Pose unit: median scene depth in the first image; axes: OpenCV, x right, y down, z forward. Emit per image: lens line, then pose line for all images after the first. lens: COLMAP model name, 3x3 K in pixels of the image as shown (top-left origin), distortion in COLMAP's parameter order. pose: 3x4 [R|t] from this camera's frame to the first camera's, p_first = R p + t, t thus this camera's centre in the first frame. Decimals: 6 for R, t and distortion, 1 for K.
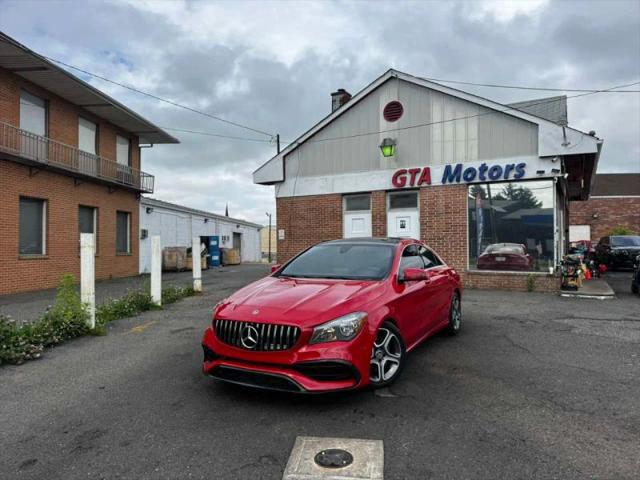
lens RADIAL K [[451.7, 0, 316.2], [0, 451.7, 241.8], [0, 0, 1]] dist [0.049866, -0.065478]
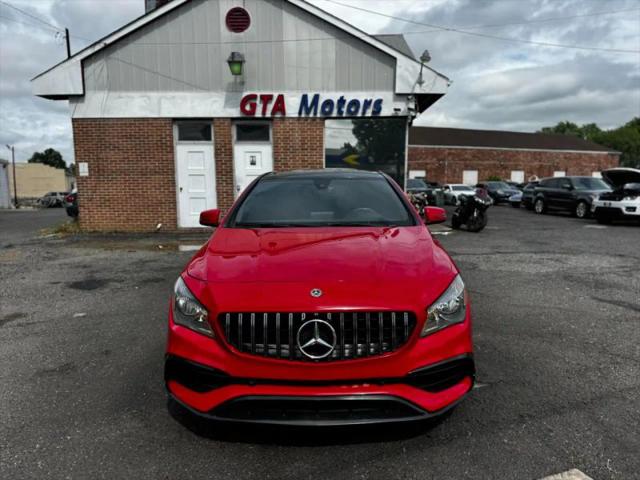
lens RADIAL K [[449.9, 0, 320.0], [0, 449.9, 240.0], [0, 0, 1]] dist [0.097859, -0.143092]
pose [[0.874360, -0.053061, 0.482368, -0.133008], [-0.005584, 0.992838, 0.119336, 0.009774], [-0.485245, -0.107036, 0.867802, 0.181495]]
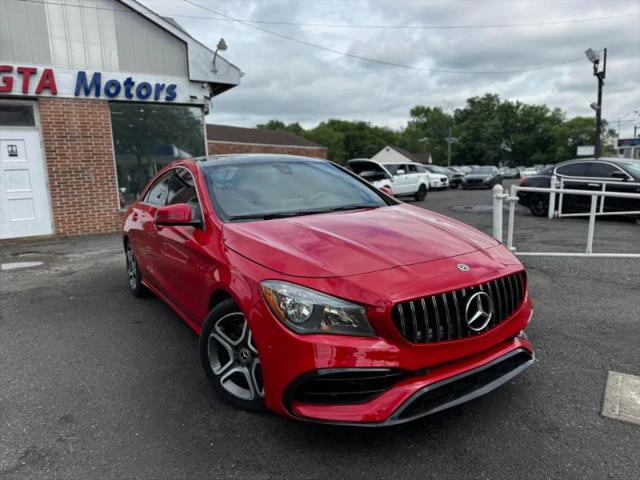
lens RADIAL K [[456.0, 0, 324.8], [0, 456.0, 238.0], [0, 0, 1]] dist [0.030802, -0.040665]
pose [[0.459865, -0.132289, 0.878079, -0.227110], [0.030920, 0.990627, 0.133052, 0.014657], [-0.887450, -0.034035, 0.459645, 0.296936]]
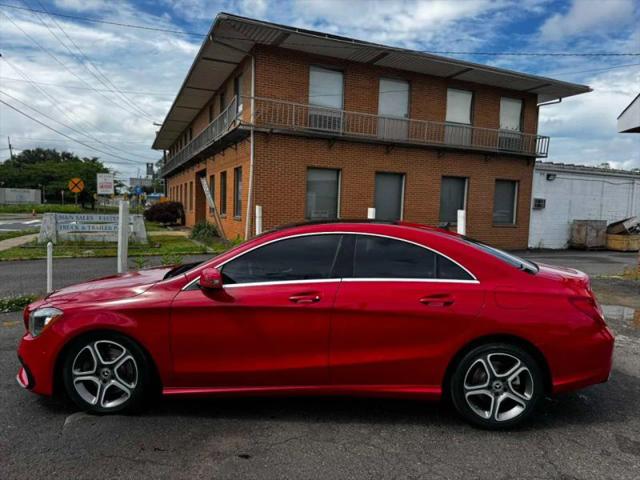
lens RADIAL K [[449.9, 0, 320.0], [0, 449.9, 240.0], [0, 0, 1]] dist [0.097859, -0.143092]
pose [[0.476404, 0.075142, -0.876009, 0.371569], [-0.021507, 0.997039, 0.073828, -0.006924], [0.878963, -0.016332, 0.476610, 0.349398]]
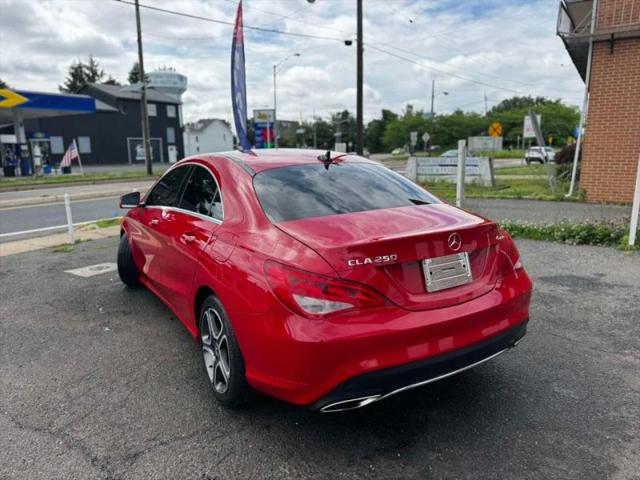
lens RADIAL K [[452.4, 0, 319.3], [0, 452.4, 241.3], [0, 0, 1]] dist [0.046504, -0.058784]
pose [[-0.462464, 0.181504, -0.867861, 0.357365], [0.023450, 0.980984, 0.192666, 0.004334], [0.886328, 0.068750, -0.457926, 0.727820]]
